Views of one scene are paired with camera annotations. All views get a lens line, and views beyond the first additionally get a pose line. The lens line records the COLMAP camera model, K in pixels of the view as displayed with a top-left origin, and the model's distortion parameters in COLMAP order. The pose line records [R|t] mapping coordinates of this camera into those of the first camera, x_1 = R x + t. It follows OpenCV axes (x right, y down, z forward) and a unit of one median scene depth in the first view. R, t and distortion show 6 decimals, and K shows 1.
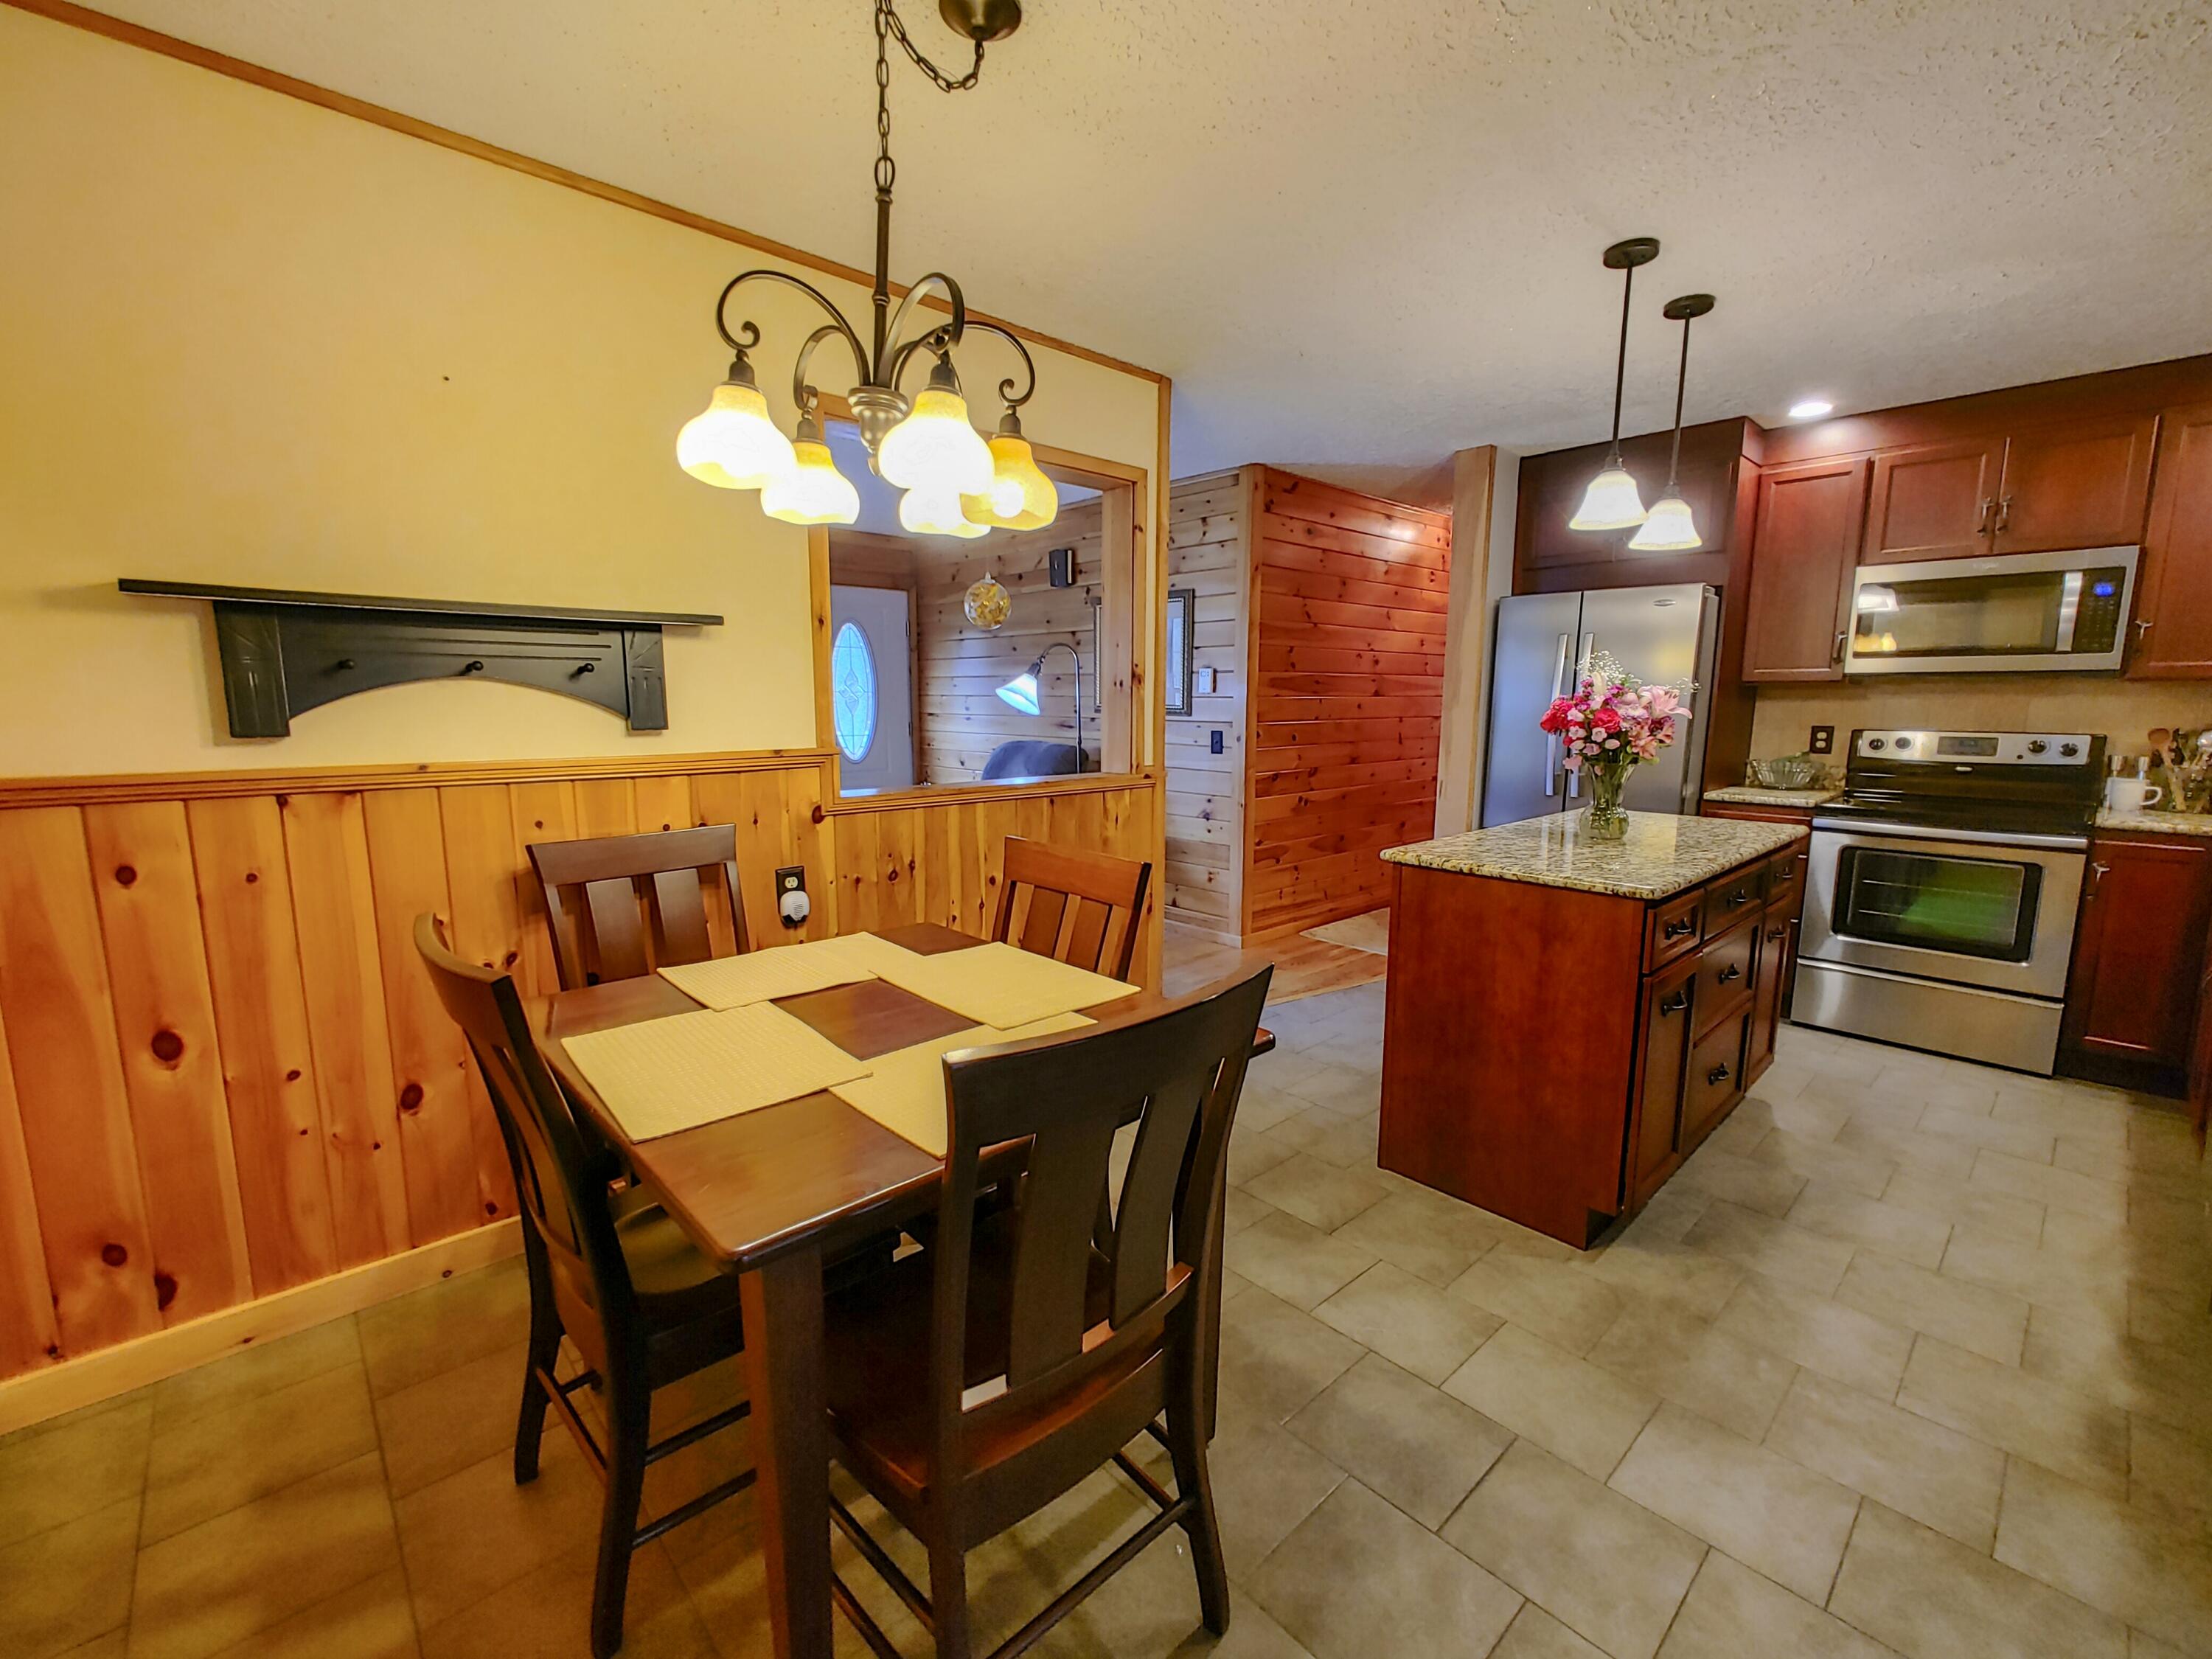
lens RADIAL K [[934.6, 0, 1104.7], [0, 934.6, 834.5], [0, 0, 1]] dist [0.001420, 0.000405]
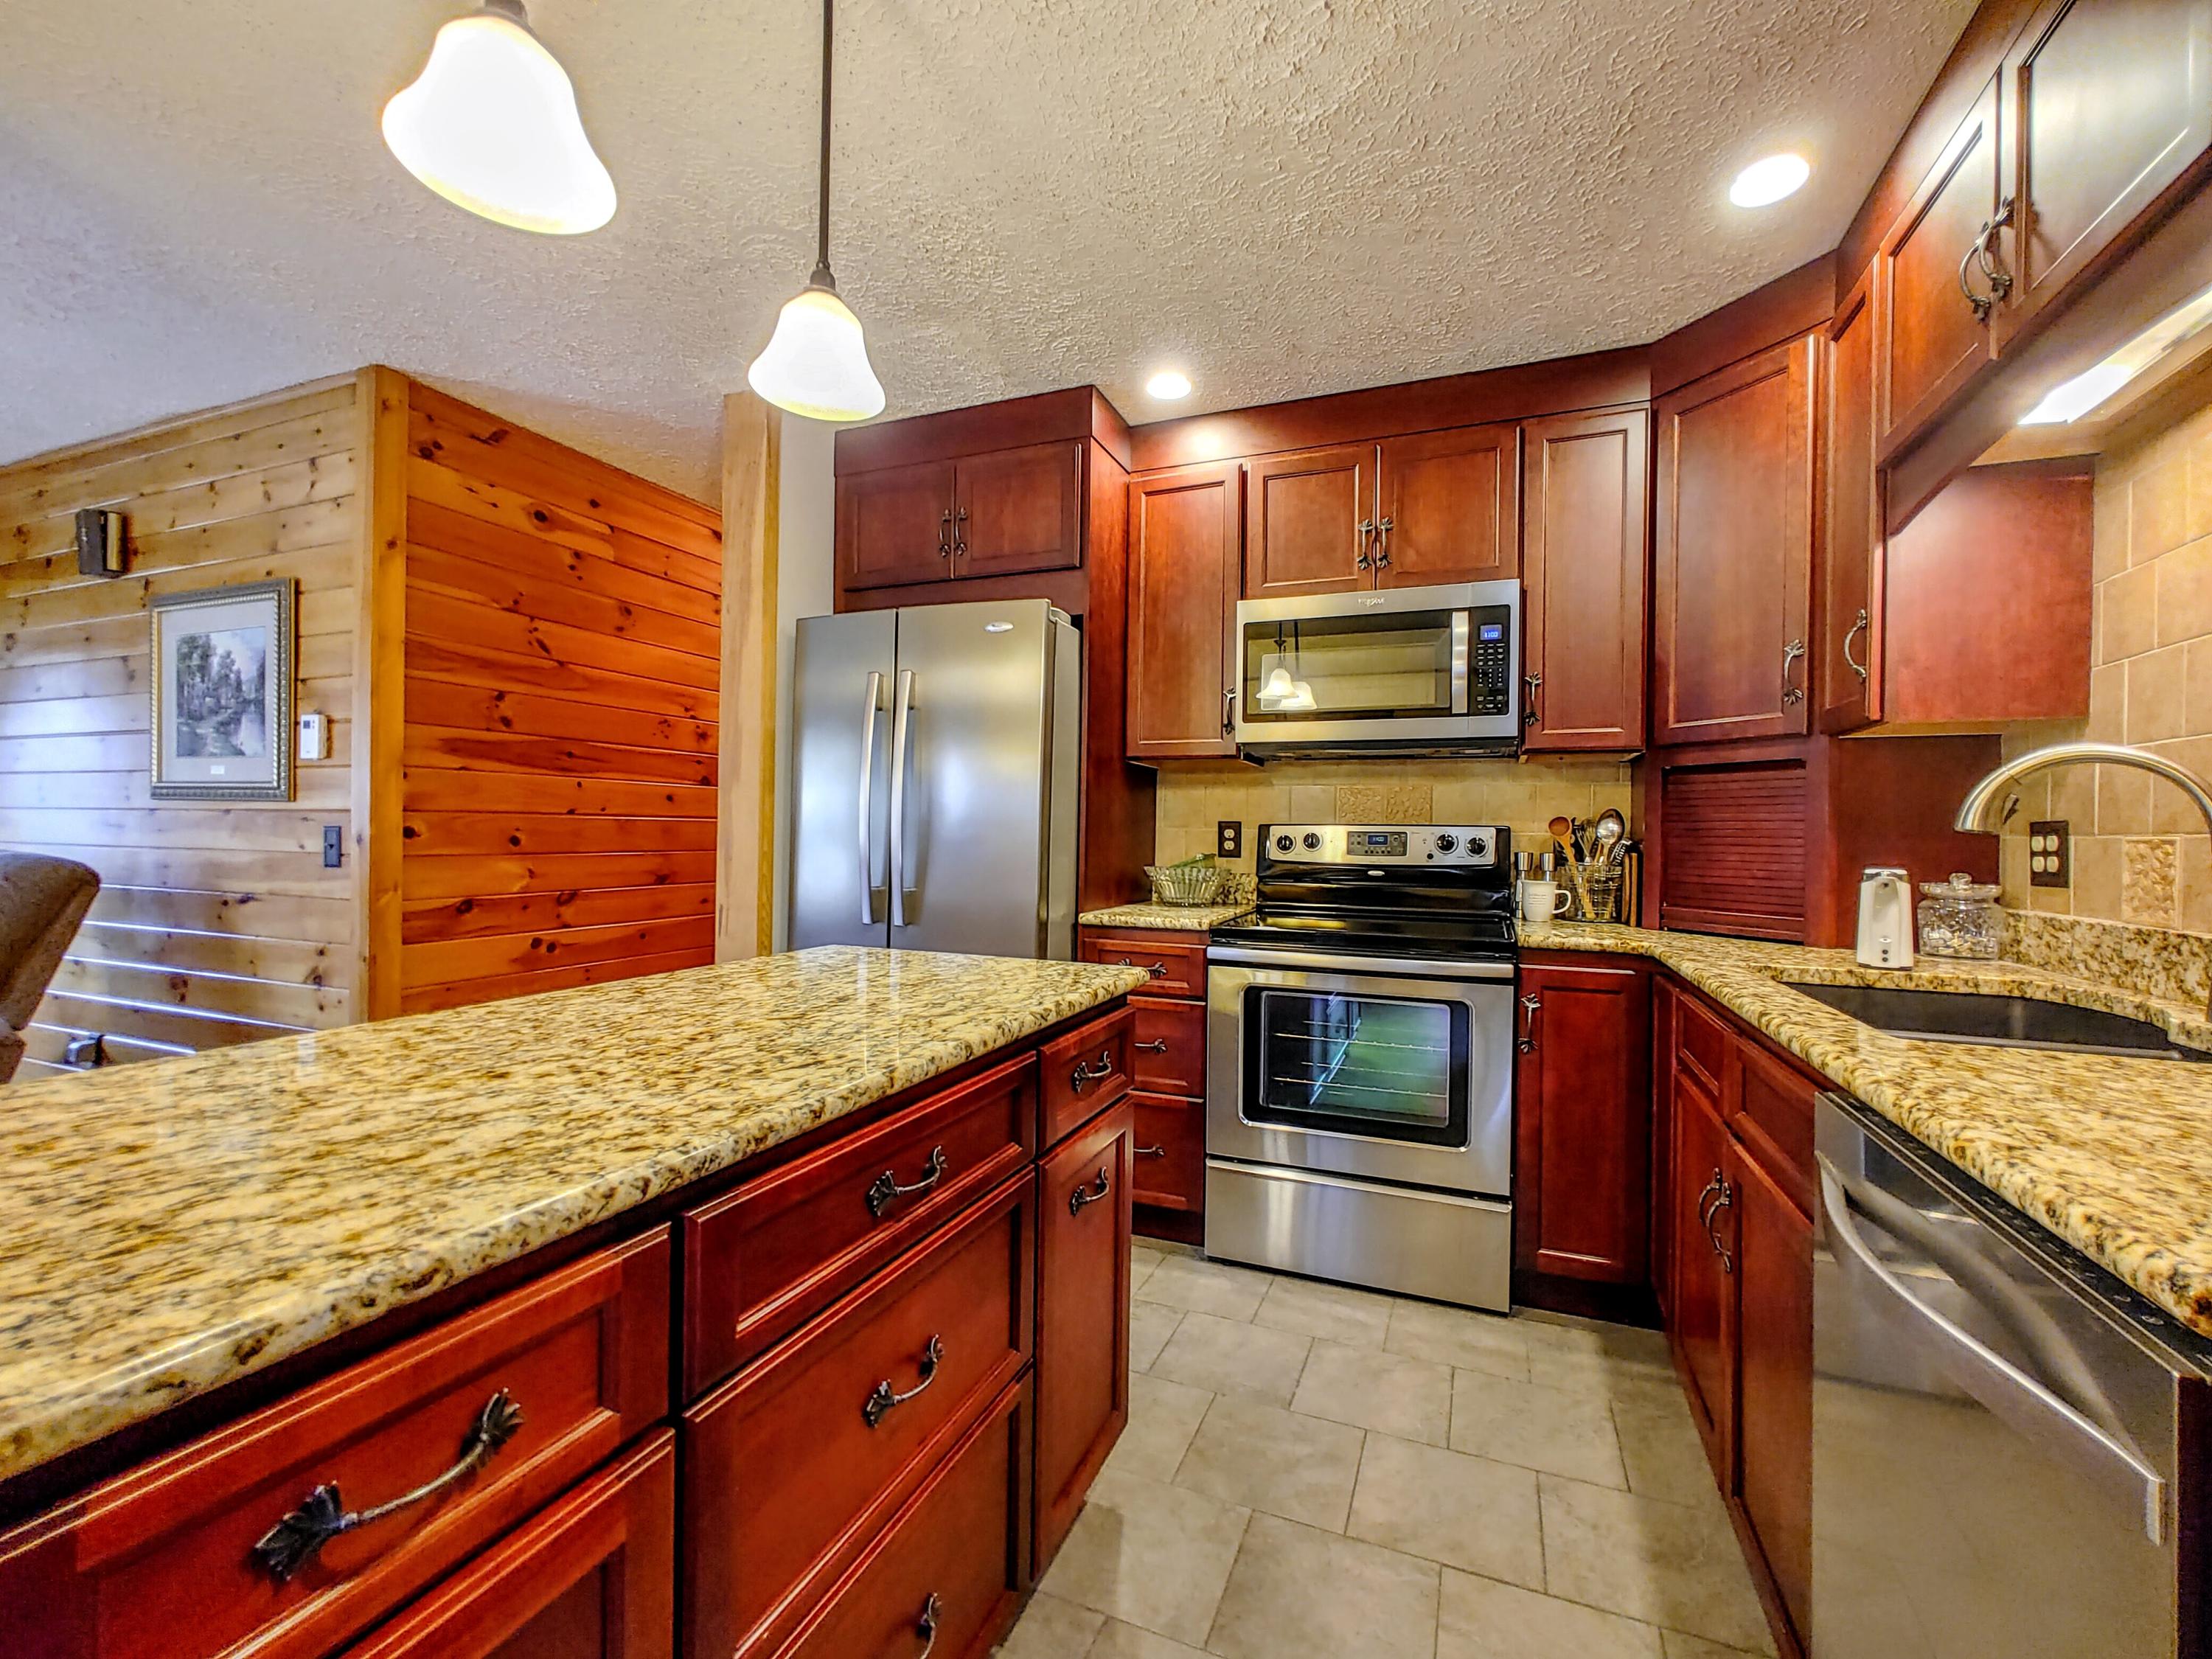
lens RADIAL K [[934.6, 0, 1100.6], [0, 934.6, 837.3], [0, 0, 1]] dist [0.001420, 0.000405]
pose [[0.908514, 0.007127, 0.417794, 0.396679], [0.051037, 0.990476, -0.127878, -0.012948], [-0.414726, 0.137502, 0.899497, 0.404965]]
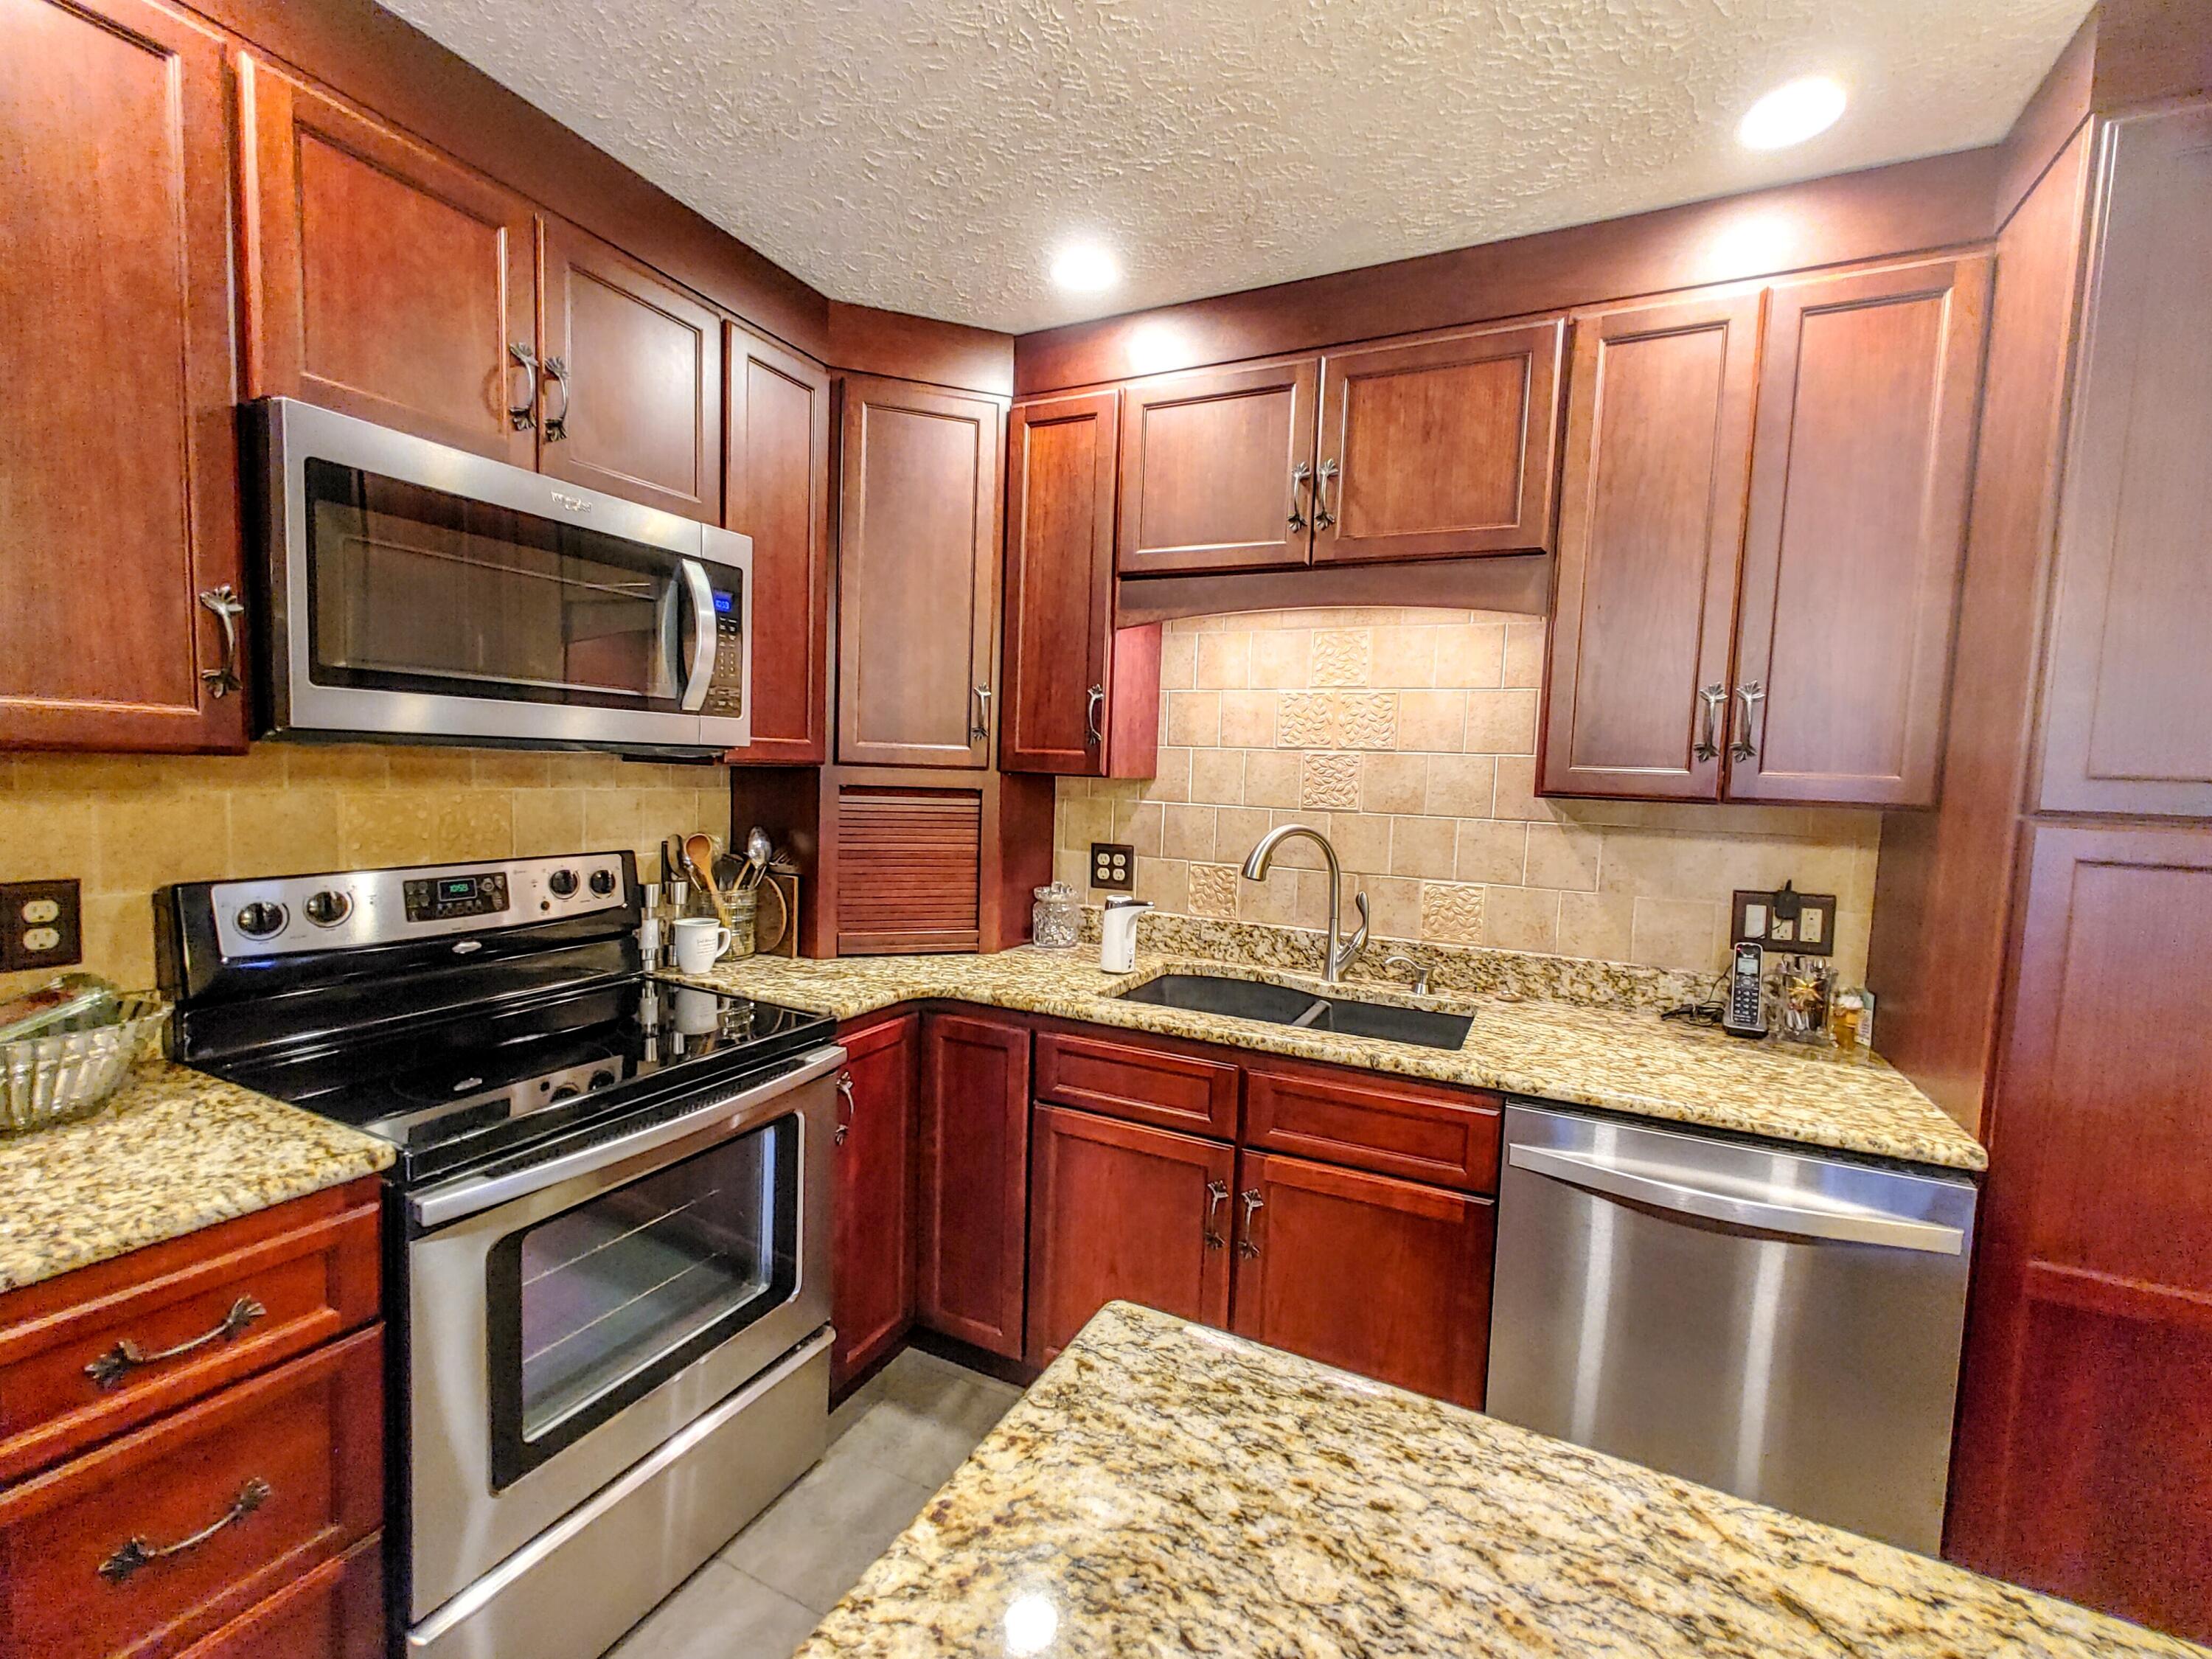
lens RADIAL K [[934.6, 0, 1106.7], [0, 934.6, 834.8], [0, 0, 1]] dist [0.001420, 0.000405]
pose [[-0.356211, -0.089644, 0.930096, 0.394842], [0.098251, 0.986276, 0.132687, -0.153275], [-0.929226, 0.138647, -0.342514, 0.862464]]
